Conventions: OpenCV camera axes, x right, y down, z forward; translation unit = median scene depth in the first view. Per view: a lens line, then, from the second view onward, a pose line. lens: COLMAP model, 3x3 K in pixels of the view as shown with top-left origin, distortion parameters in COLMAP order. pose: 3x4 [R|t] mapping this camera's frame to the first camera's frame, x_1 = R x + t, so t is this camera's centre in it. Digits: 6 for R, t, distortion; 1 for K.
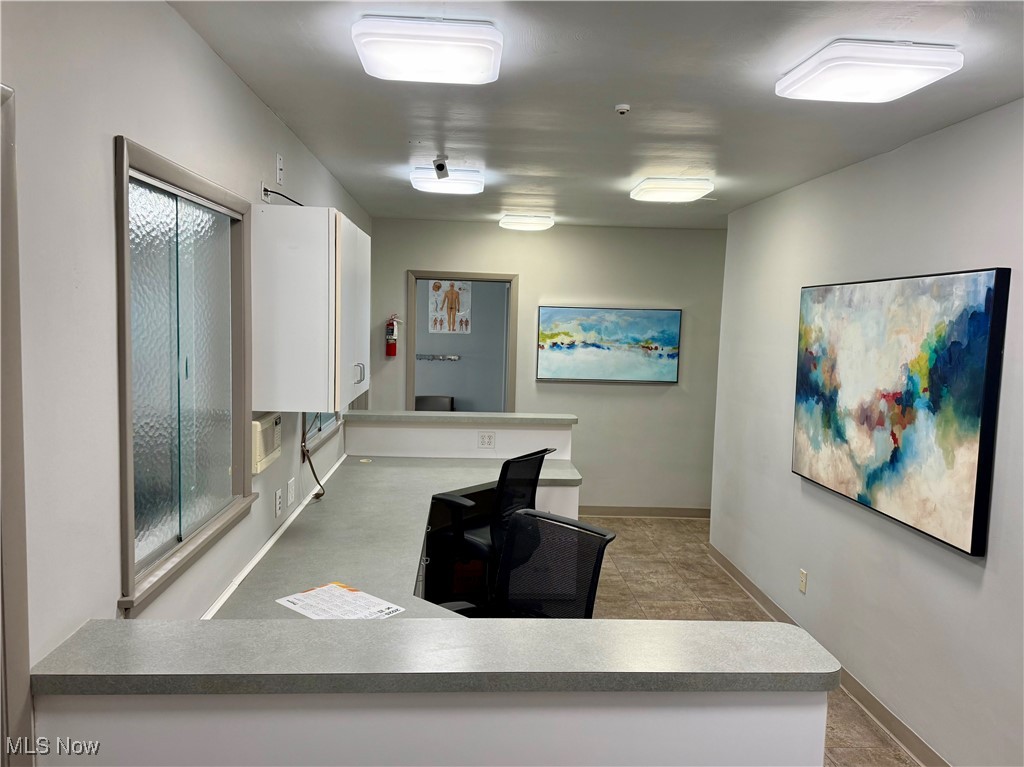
lens RADIAL K [[714.4, 0, 512.0], [0, 714.4, 383.5], [0, 0, 1]] dist [0.074493, -0.088780]
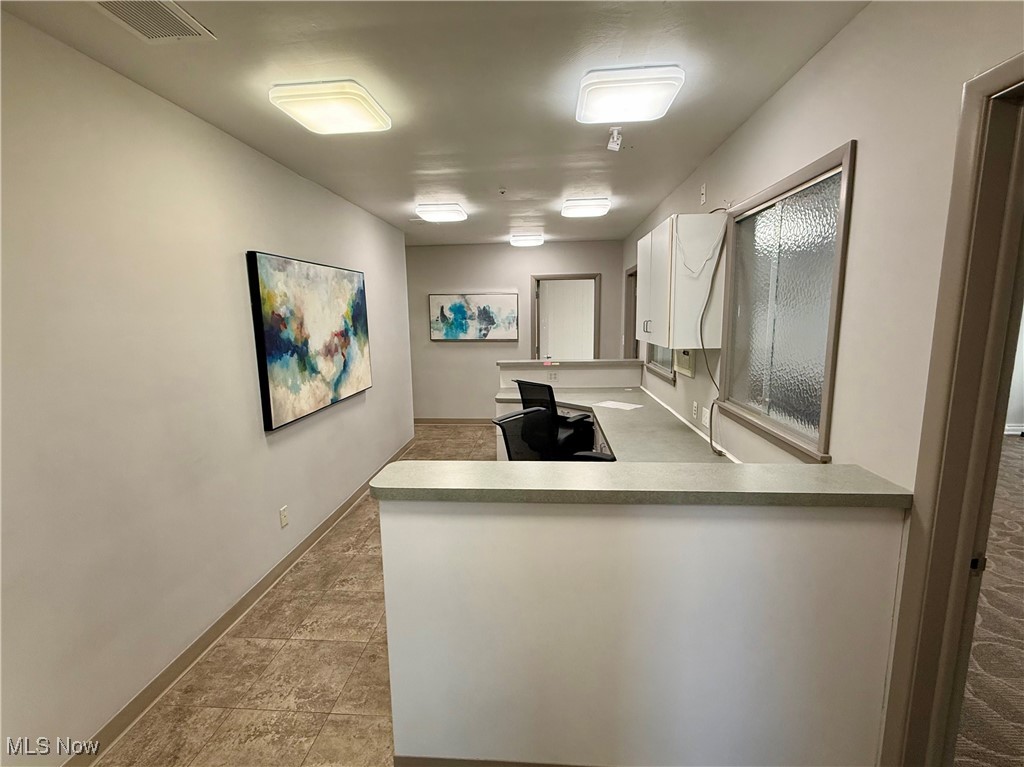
lens RADIAL K [[453.7, 0, 512.0], [0, 453.7, 383.5], [0, 0, 1]] dist [0.000031, 0.000054]
pose [[-0.990255, -0.033314, 0.135225, -0.053716], [0.001135, 0.969007, 0.247032, -0.126115], [-0.139264, 0.244778, -0.959526, 1.835671]]
